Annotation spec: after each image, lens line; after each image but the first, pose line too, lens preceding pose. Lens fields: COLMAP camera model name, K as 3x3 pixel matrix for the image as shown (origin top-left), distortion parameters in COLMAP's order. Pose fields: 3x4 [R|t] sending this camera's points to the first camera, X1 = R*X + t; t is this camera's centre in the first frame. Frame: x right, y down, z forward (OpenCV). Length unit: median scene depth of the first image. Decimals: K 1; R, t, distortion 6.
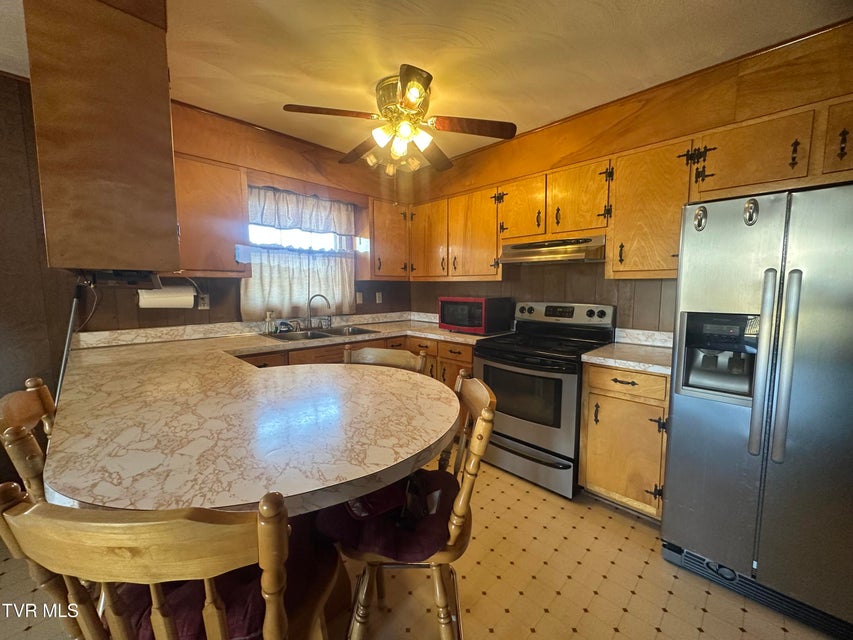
lens RADIAL K [[340.2, 0, 425.5], [0, 340.2, 319.1], [0, 0, 1]] dist [-0.004366, 0.001158]
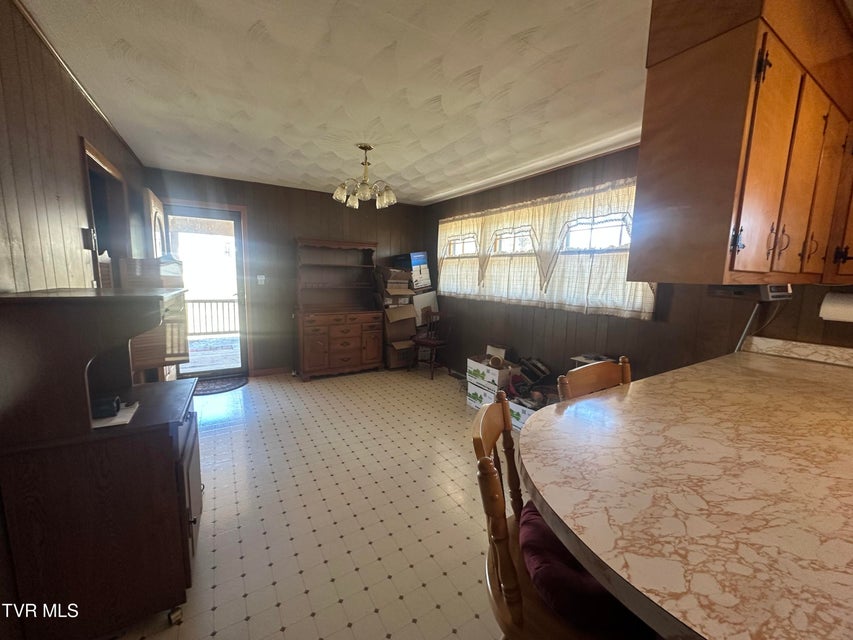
lens RADIAL K [[340.2, 0, 425.3], [0, 340.2, 318.5], [0, 0, 1]] dist [-0.004366, 0.001158]
pose [[-0.232687, 0.119317, -0.965205, 0.185598], [-0.114146, 0.982236, 0.148940, -0.046840], [0.965830, 0.144831, -0.214934, 0.208962]]
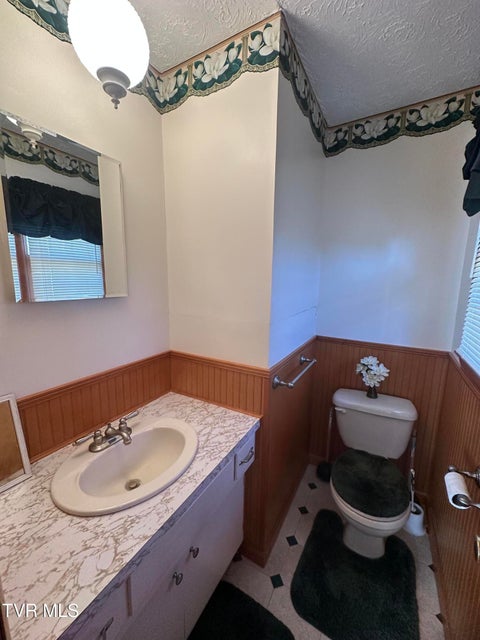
lens RADIAL K [[255.3, 0, 239.0], [0, 255.3, 320.1], [0, 0, 1]] dist [-0.004366, 0.001158]
pose [[0.252780, 0.163335, -0.953637, 0.102898], [-0.103439, 0.984560, 0.141213, -0.159934], [0.961978, 0.062947, 0.265773, 0.441761]]
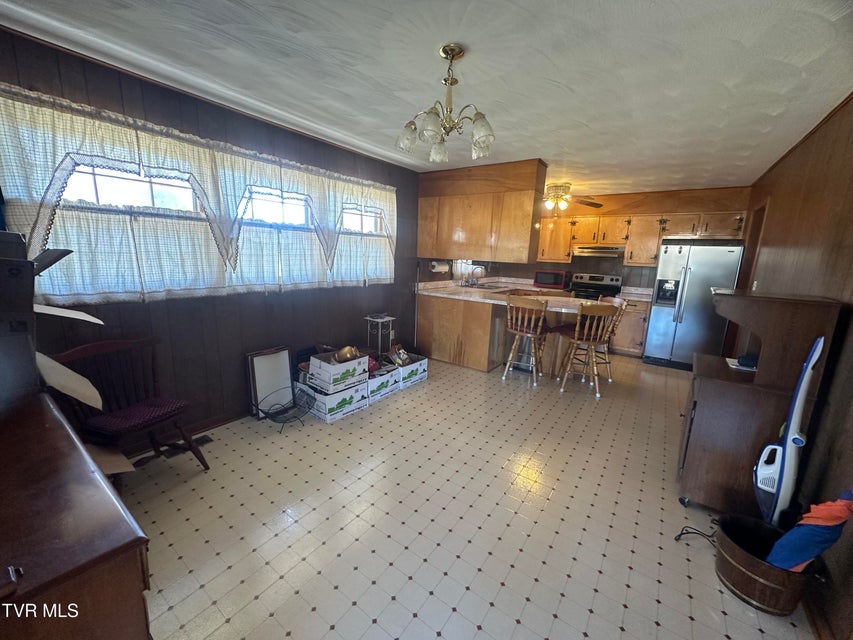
lens RADIAL K [[340.2, 0, 425.8], [0, 340.2, 320.7], [0, 0, 1]] dist [-0.004366, 0.001158]
pose [[0.985423, 0.001027, 0.170119, -1.170524], [-0.018460, 0.994722, 0.100928, 0.051848], [-0.169118, -0.102597, 0.980241, -1.085933]]
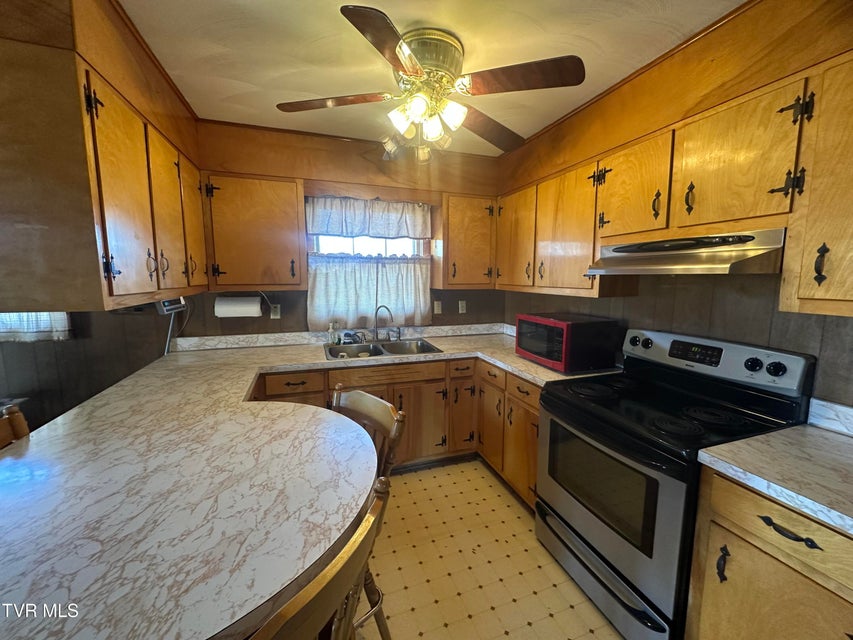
lens RADIAL K [[340.2, 0, 426.2], [0, 340.2, 319.7], [0, 0, 1]] dist [-0.004366, 0.001158]
pose [[0.901697, 0.056444, -0.428668, 0.238808], [-0.043407, 0.998251, 0.040137, -0.094639], [0.430184, -0.017584, 0.902570, 0.261739]]
